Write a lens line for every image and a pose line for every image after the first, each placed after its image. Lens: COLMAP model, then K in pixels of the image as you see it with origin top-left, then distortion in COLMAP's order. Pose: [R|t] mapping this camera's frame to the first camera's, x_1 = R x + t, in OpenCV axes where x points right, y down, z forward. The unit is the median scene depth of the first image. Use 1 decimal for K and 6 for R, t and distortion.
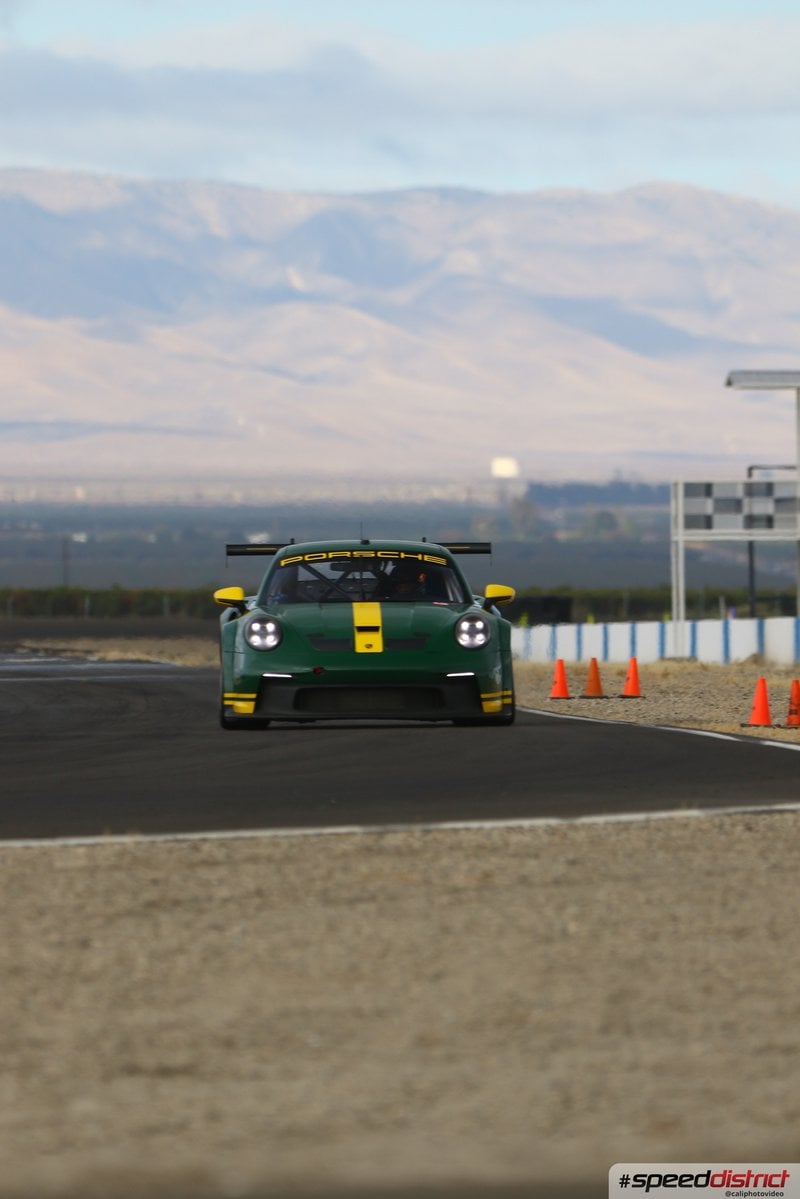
lens RADIAL K [[6283.1, 0, 400.0], [0, 6283.1, 599.5], [0, 0, 1]] dist [0.105824, -2.194423]
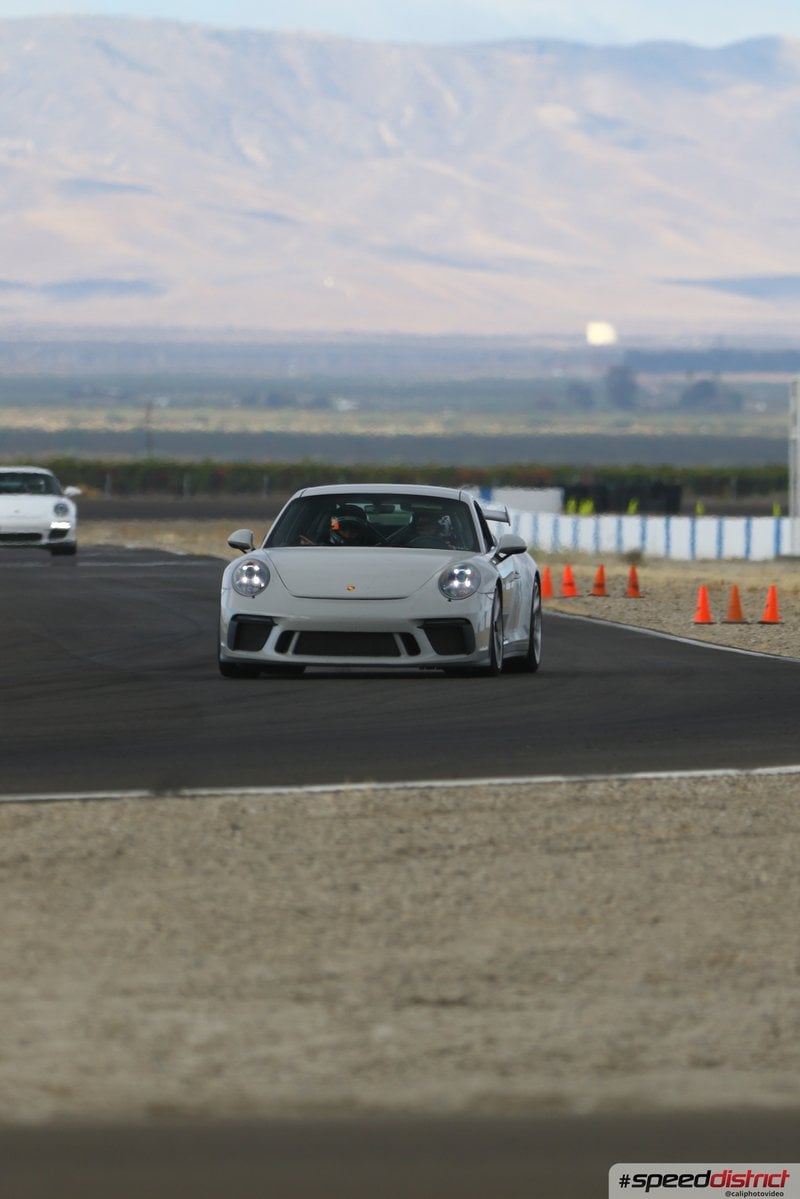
lens RADIAL K [[8344.3, 0, 400.0], [0, 8344.3, 599.5], [0, 0, 1]] dist [1.066272, -54.580816]
pose [[0.999801, 0.014624, 0.013575, -0.060529], [-0.015125, 0.999180, 0.037557, -0.055079], [-0.013015, -0.037755, 0.999202, -0.531583]]
